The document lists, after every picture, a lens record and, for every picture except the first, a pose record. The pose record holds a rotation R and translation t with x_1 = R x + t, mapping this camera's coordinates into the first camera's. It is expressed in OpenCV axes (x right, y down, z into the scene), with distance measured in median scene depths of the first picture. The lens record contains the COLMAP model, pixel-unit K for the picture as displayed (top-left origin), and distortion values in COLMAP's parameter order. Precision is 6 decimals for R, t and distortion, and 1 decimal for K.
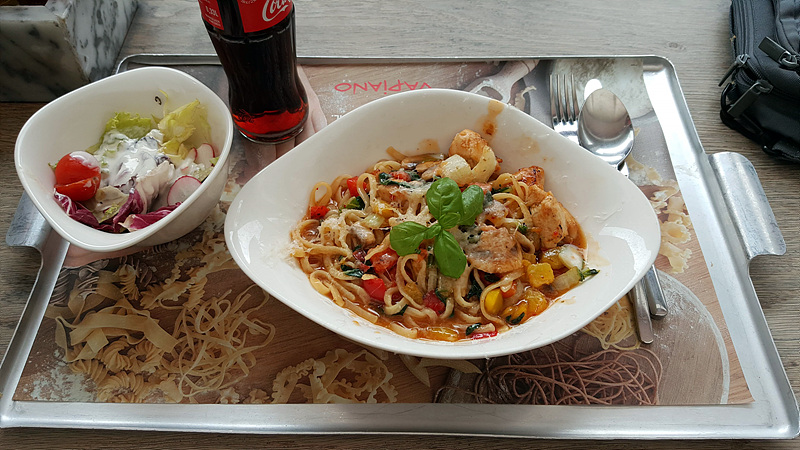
lens RADIAL K [[604.3, 0, 400.0], [0, 604.3, 225.0], [0, 0, 1]] dist [0.103385, -0.207913]
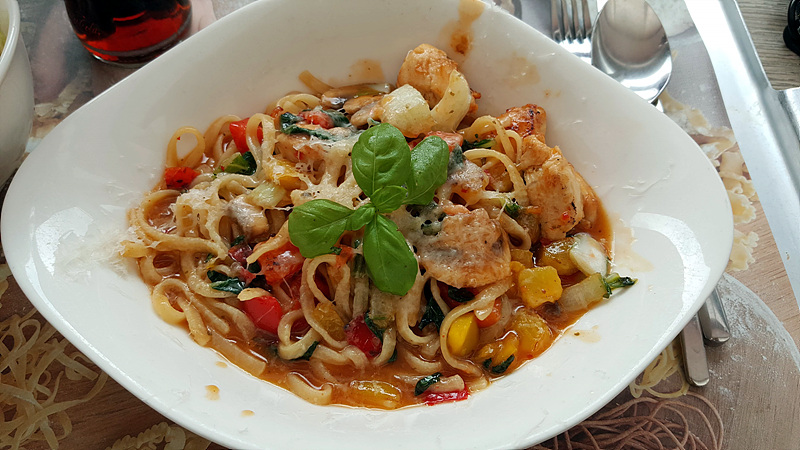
lens RADIAL K [[604.3, 0, 400.0], [0, 604.3, 225.0], [0, 0, 1]] dist [0.103385, -0.207913]
pose [[0.999075, -0.000167, 0.043004, 0.063347], [-0.004088, 0.995096, 0.098833, -0.037394], [-0.042810, -0.098917, 0.994174, 0.396642]]
